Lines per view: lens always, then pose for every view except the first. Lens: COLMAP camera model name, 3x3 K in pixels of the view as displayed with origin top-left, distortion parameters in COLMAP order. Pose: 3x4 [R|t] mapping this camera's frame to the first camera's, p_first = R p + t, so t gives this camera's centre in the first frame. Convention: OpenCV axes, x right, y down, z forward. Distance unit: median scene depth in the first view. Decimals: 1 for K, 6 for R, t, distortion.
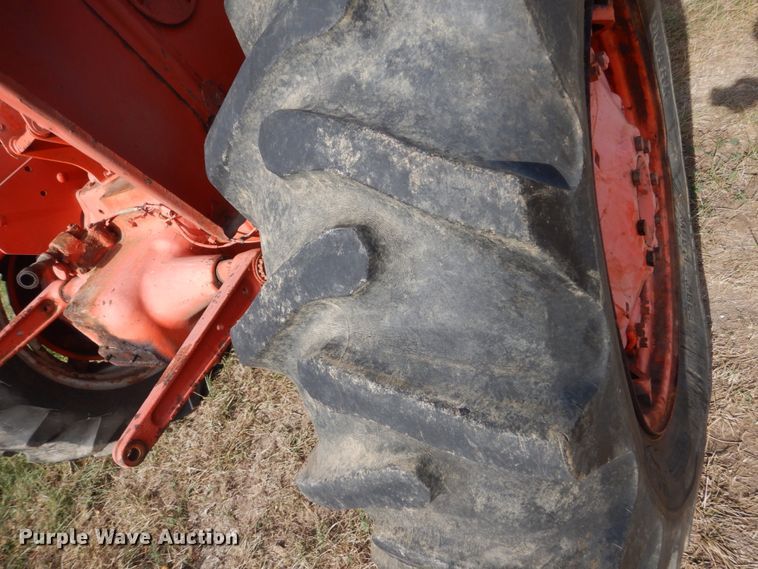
lens RADIAL K [[562.5, 0, 392.0], [0, 562.5, 285.2], [0, 0, 1]] dist [-0.003878, -0.002124]
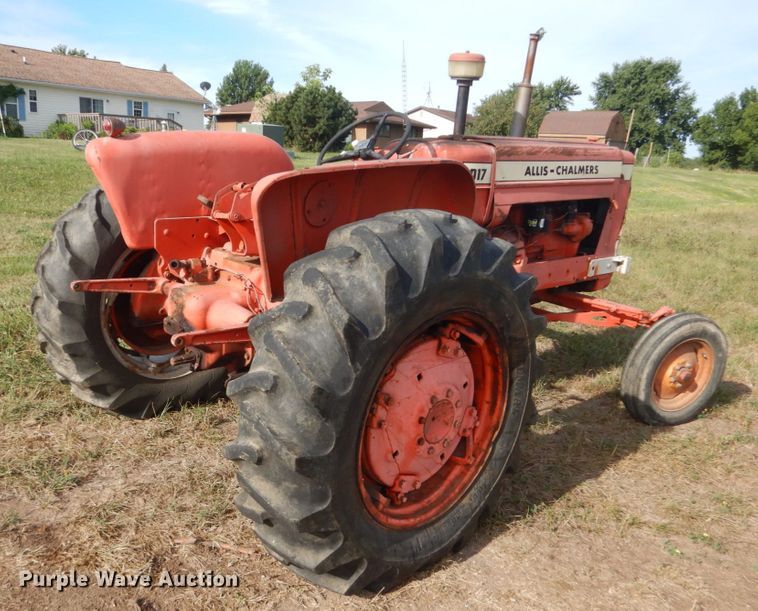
lens RADIAL K [[799.5, 0, 378.3], [0, 799.5, 337.0], [0, 0, 1]] dist [0.001016, 0.008519]
pose [[0.776067, 0.603242, -0.183899, 0.502683], [-0.629784, 0.726039, -0.276115, 0.441462], [-0.033047, 0.330100, 0.943367, -1.394457]]
